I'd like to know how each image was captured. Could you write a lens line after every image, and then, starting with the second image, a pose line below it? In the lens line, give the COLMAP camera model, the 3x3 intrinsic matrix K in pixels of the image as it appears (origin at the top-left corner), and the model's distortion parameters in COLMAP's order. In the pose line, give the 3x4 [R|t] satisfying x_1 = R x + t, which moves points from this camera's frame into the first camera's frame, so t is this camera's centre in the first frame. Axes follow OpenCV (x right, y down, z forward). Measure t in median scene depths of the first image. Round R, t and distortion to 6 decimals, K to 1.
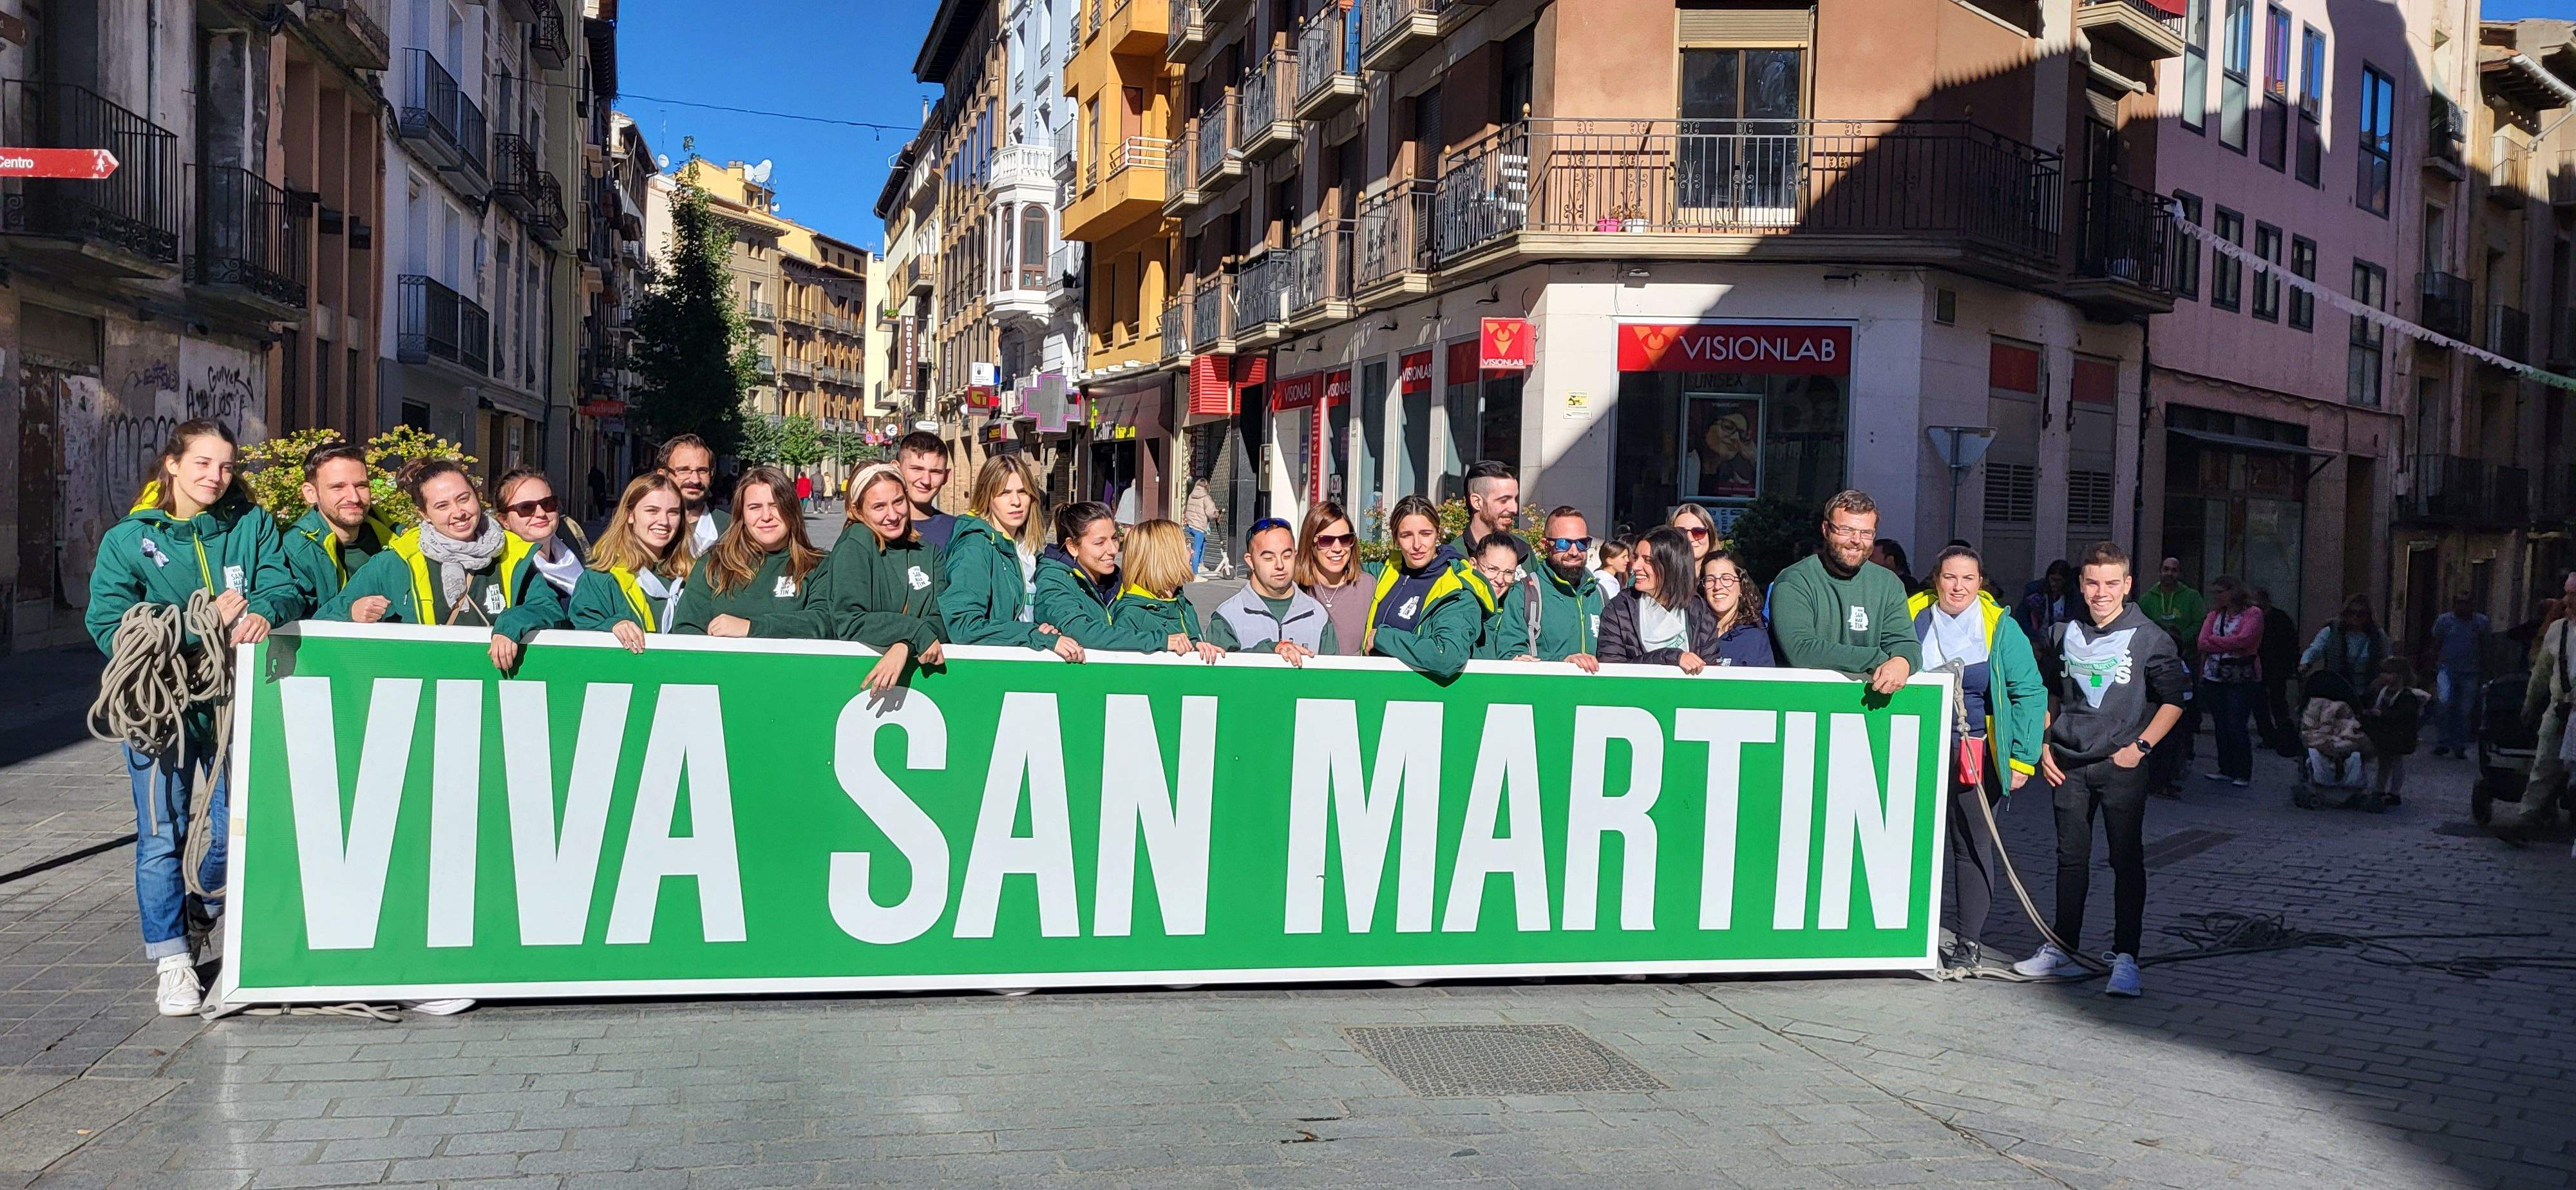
lens RADIAL K [[1870.4, 0, 1284.5], [0, 1870.4, 542.4], [0, 0, 1]] dist [0.053271, -0.046150]
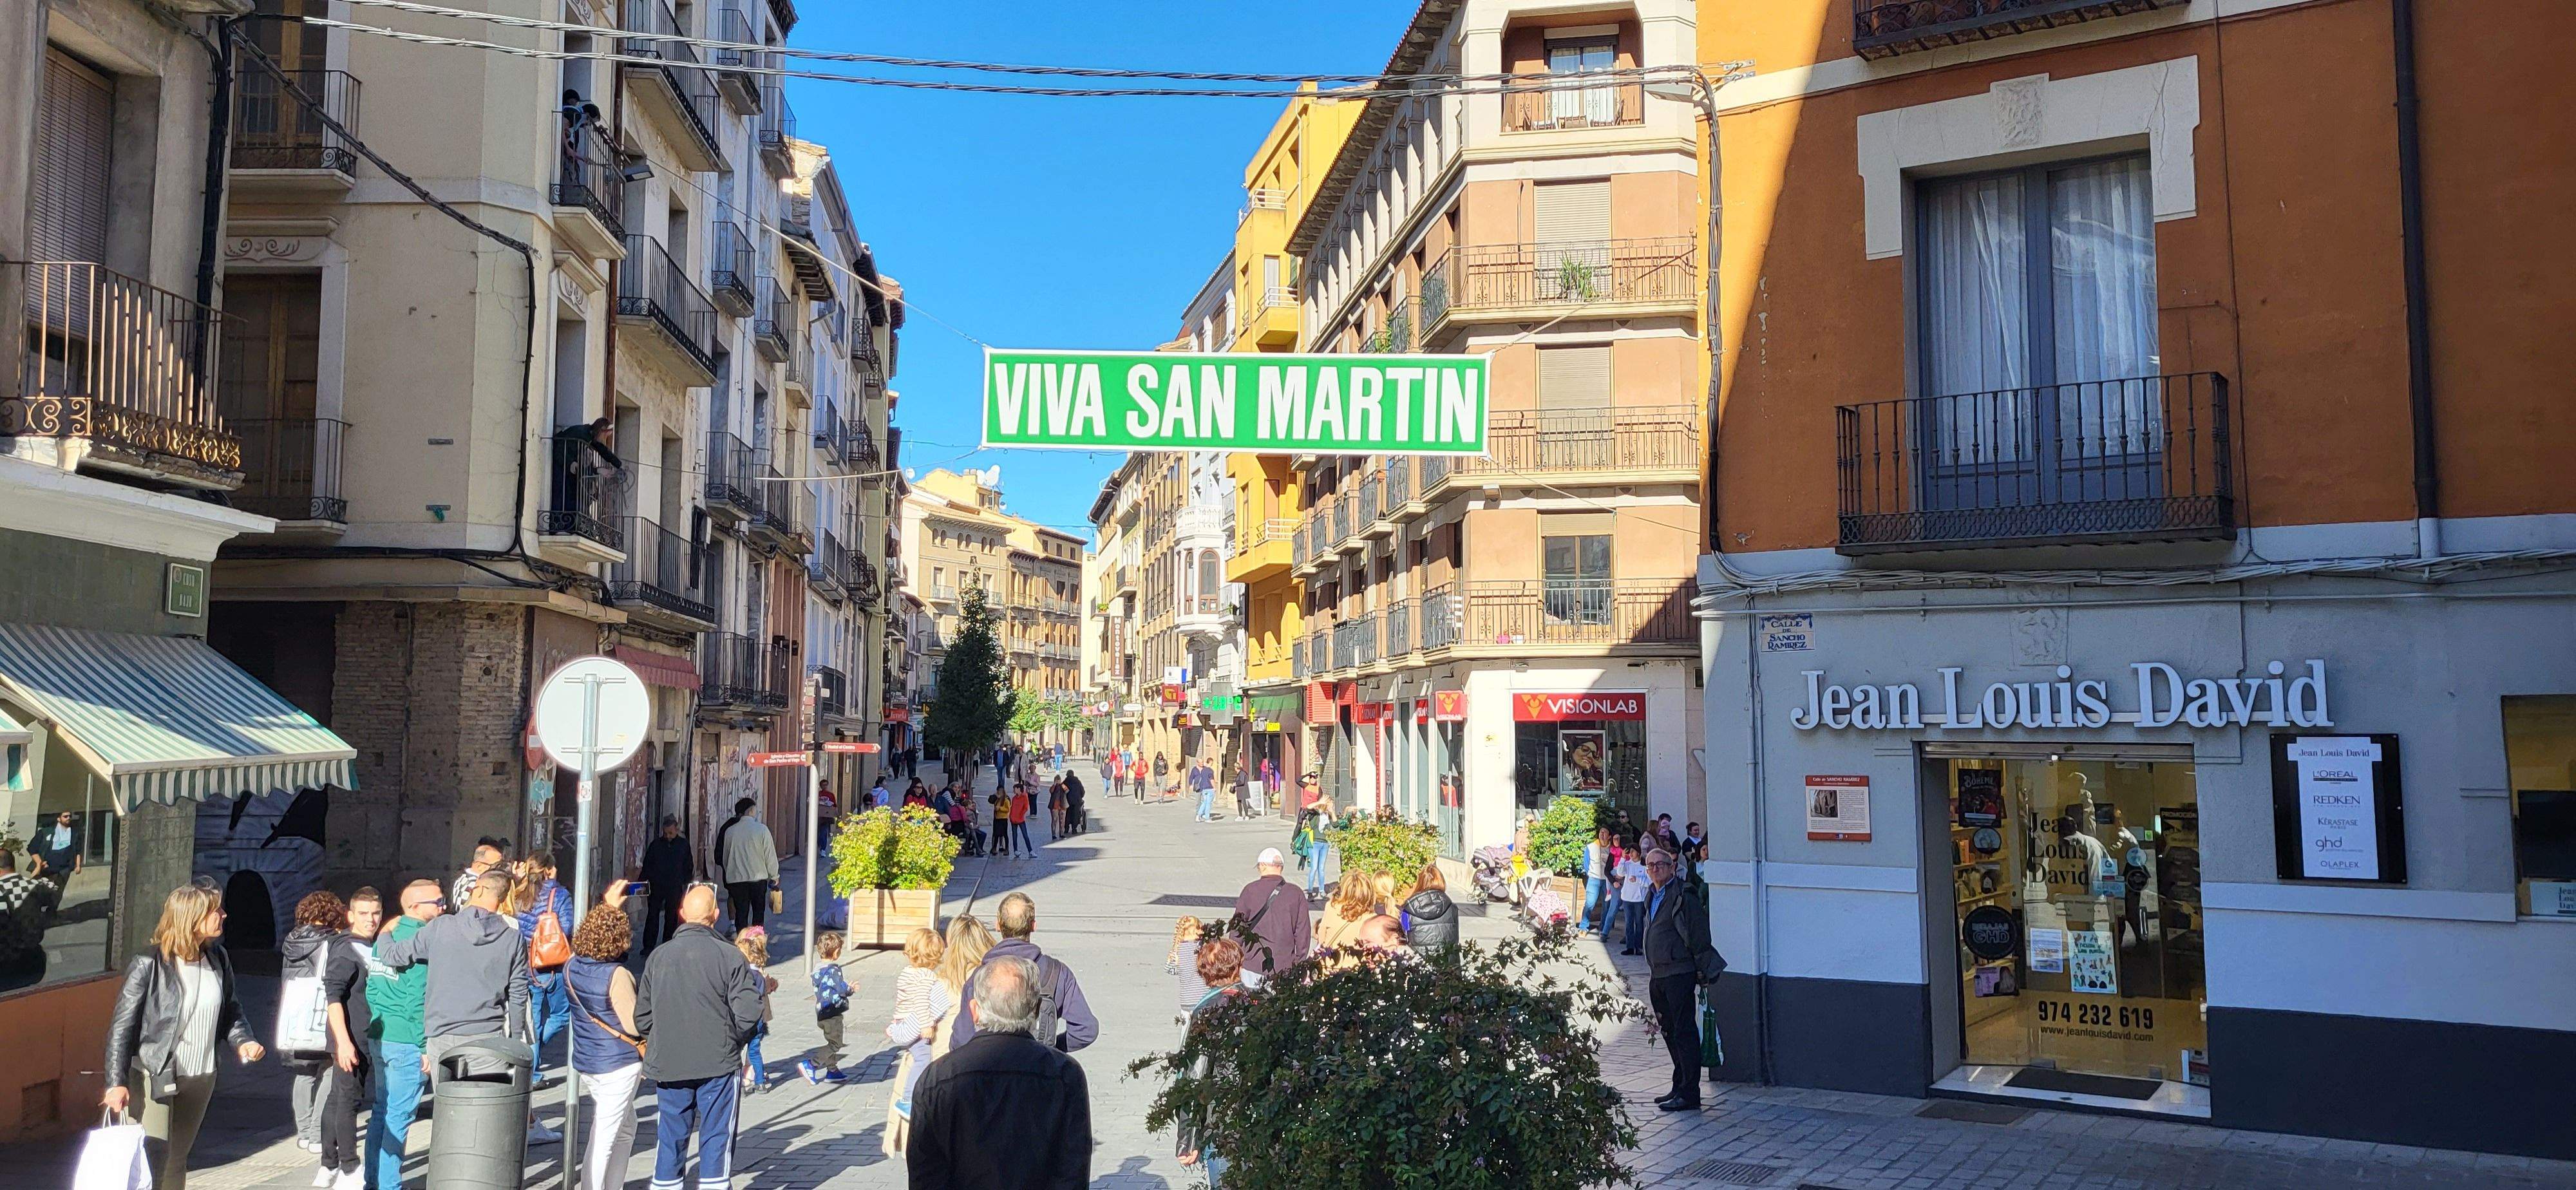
lens RADIAL K [[1923.9, 0, 1323.7], [0, 1923.9, 548.7], [0, 0, 1]] dist [0.050255, -0.050065]
pose [[0.995201, -0.035914, -0.091019, 0.103191], [0.024945, 0.992593, -0.118902, -0.025264], [0.094615, 0.116061, 0.988725, -0.485217]]
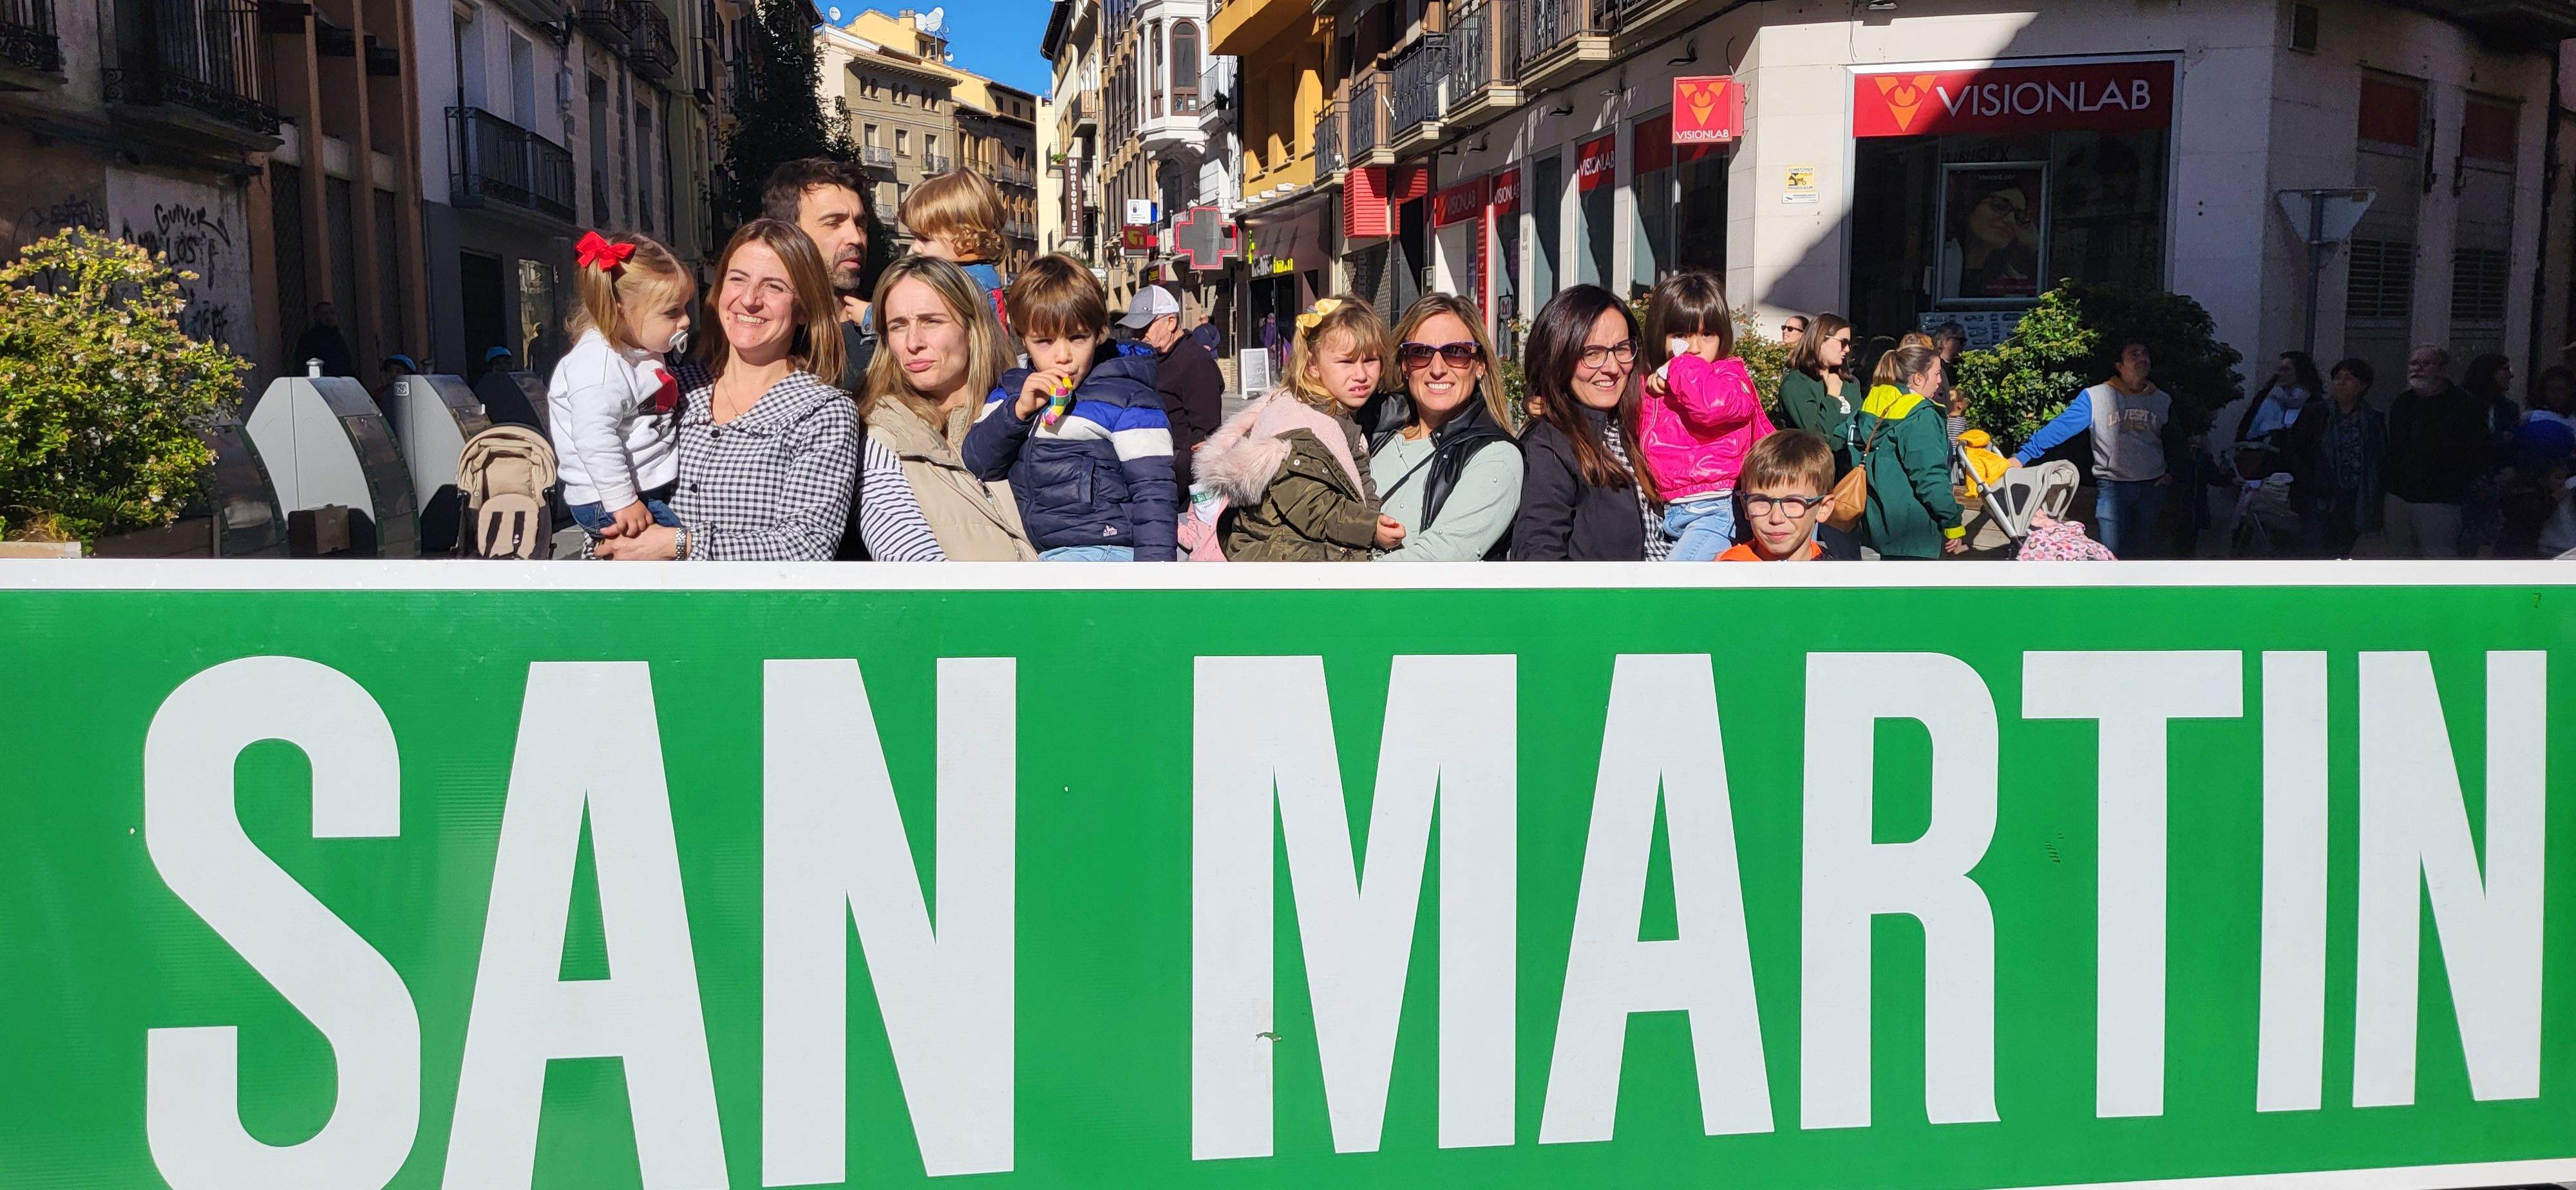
lens RADIAL K [[1870.4, 0, 1284.5], [0, 1870.4, 542.4], [0, 0, 1]] dist [0.053271, -0.046150]
pose [[0.993543, -0.021634, -0.111377, 0.016580], [0.030493, 0.996450, 0.078468, 0.004271], [0.109284, -0.081357, 0.990676, 0.116137]]
